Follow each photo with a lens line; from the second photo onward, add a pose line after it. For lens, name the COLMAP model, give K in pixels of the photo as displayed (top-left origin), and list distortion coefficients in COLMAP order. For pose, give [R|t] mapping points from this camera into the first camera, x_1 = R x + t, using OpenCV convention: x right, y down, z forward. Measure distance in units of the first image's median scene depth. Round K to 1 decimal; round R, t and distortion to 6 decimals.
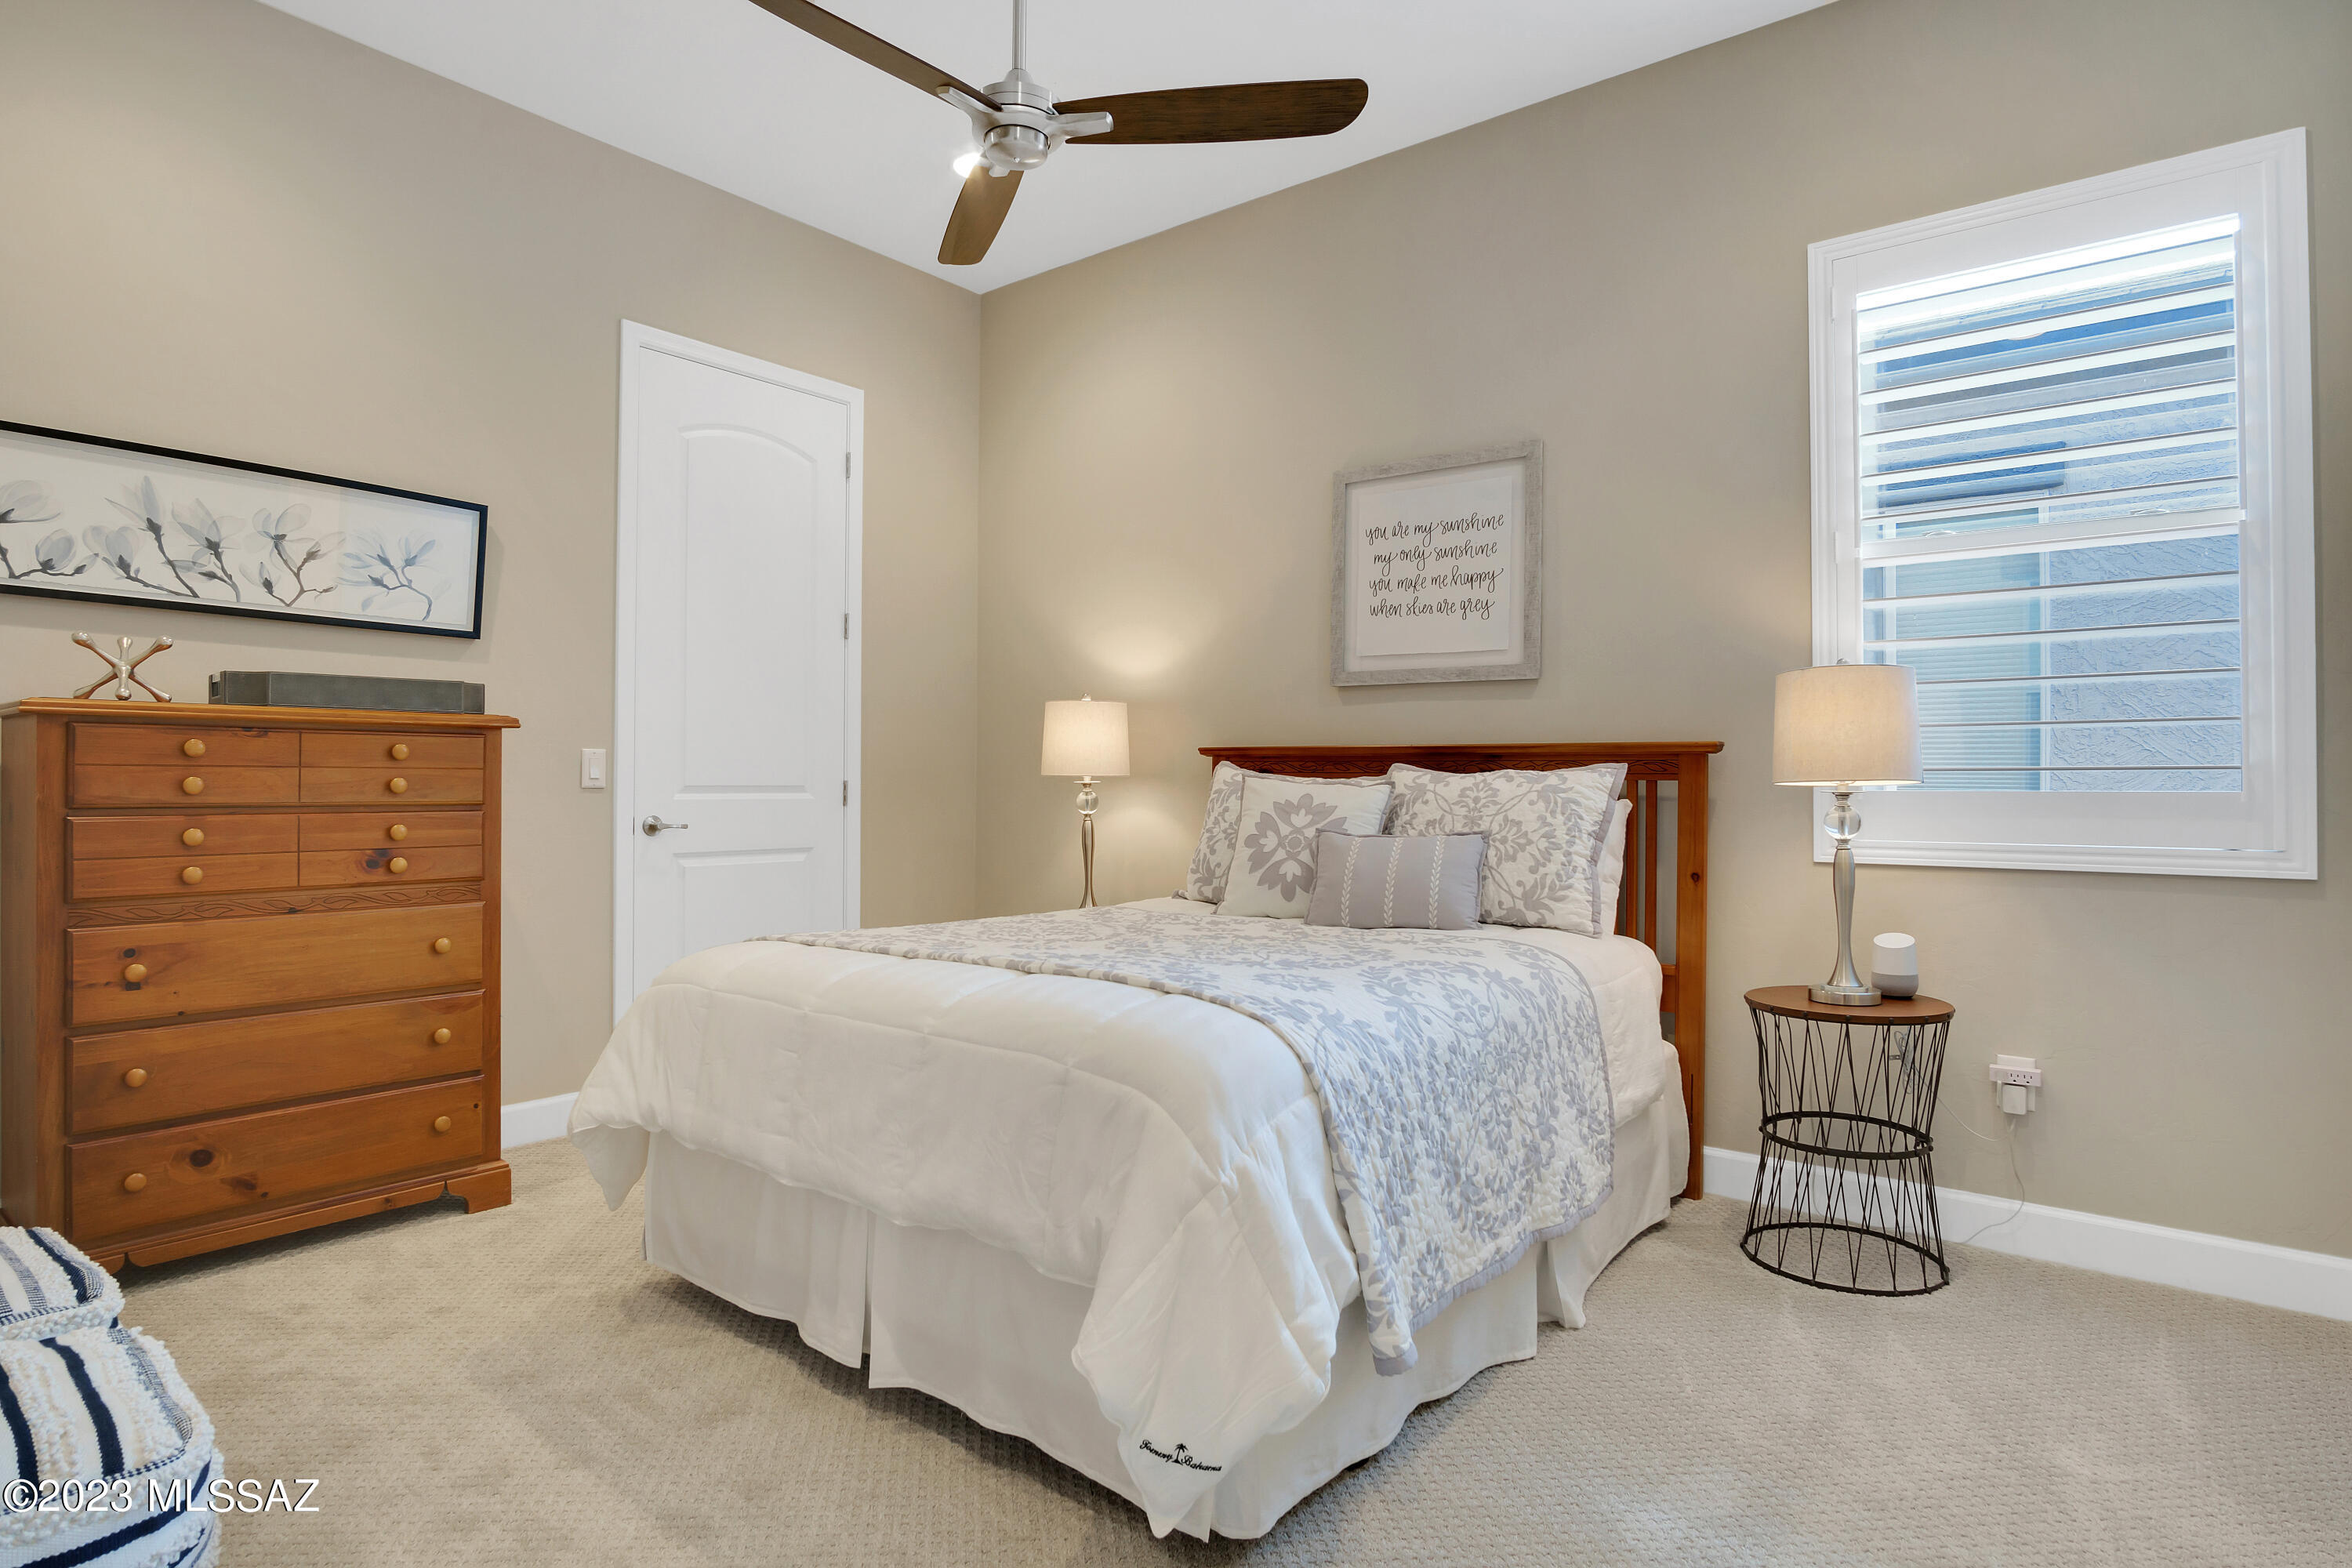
lens RADIAL K [[1271.2, 0, 1178.0], [0, 1271.2, 781.3], [0, 0, 1]] dist [-0.023782, 0.002281]
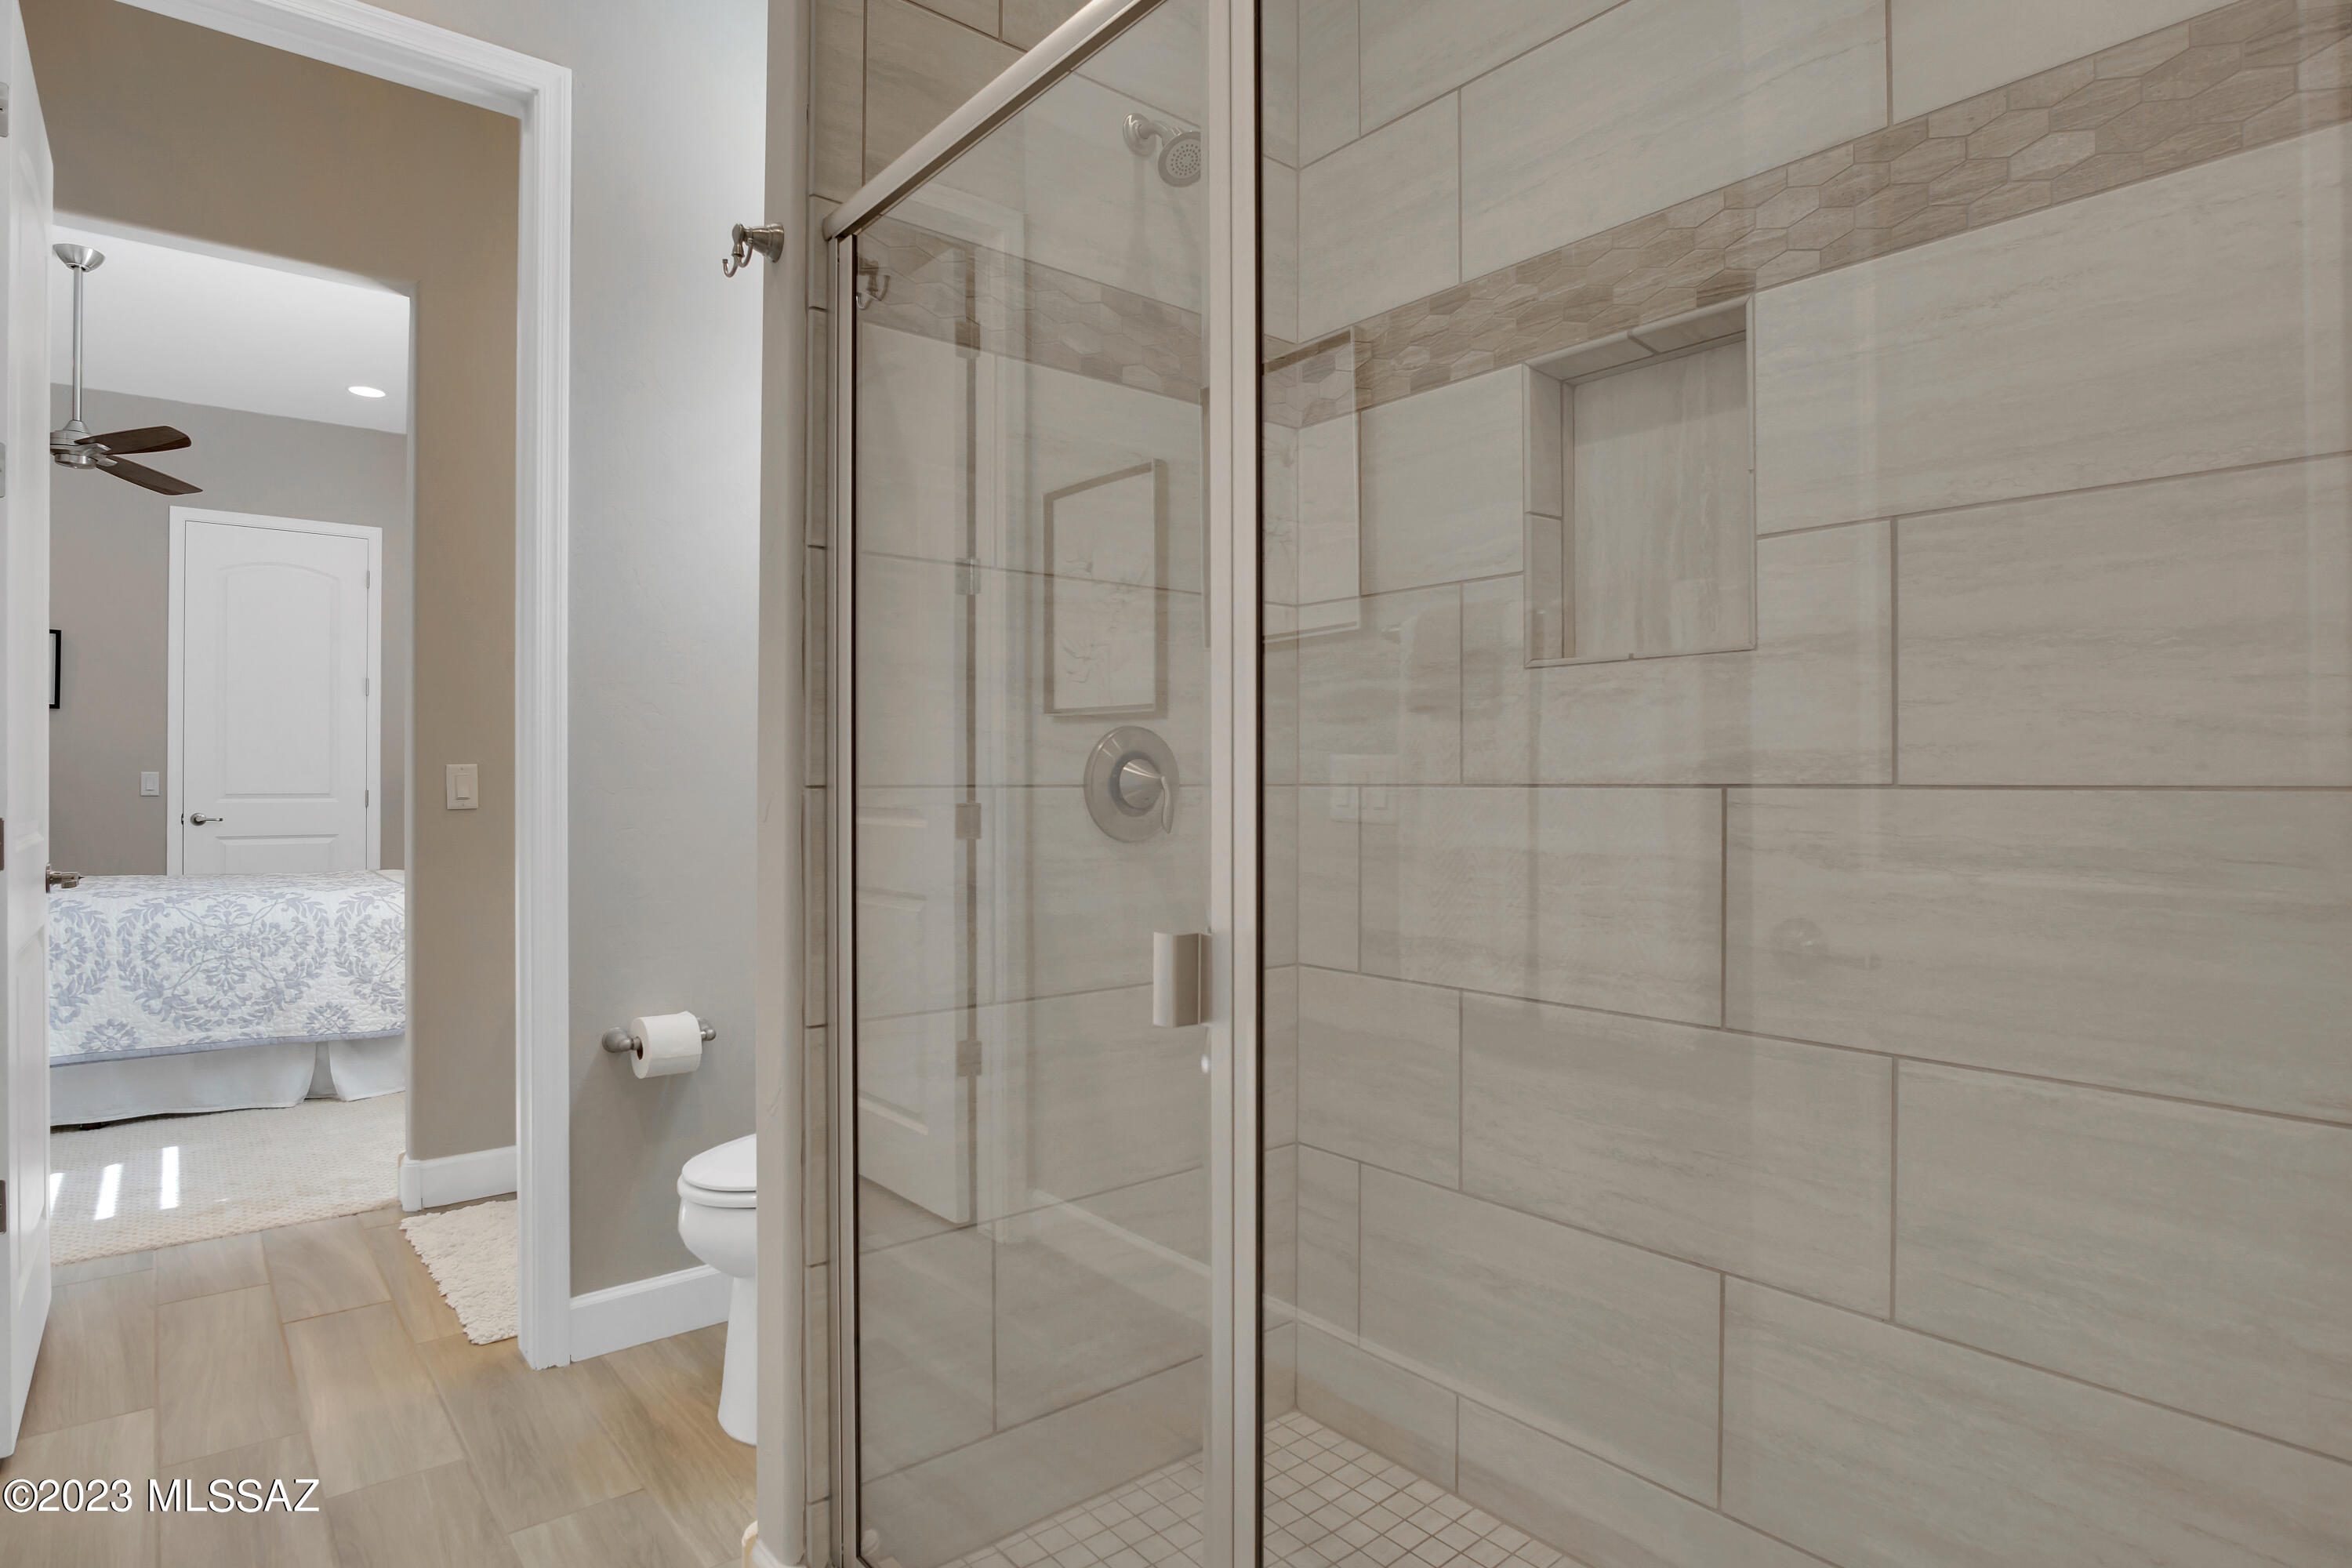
lens RADIAL K [[1271.2, 0, 1172.0], [0, 1271.2, 783.2], [0, 0, 1]] dist [-0.023782, 0.002281]
pose [[0.979081, -0.006008, -0.203383, 2.054595], [0.006078, 0.999981, -0.000278, -0.005014], [0.203381, -0.000964, 0.979099, -0.558189]]
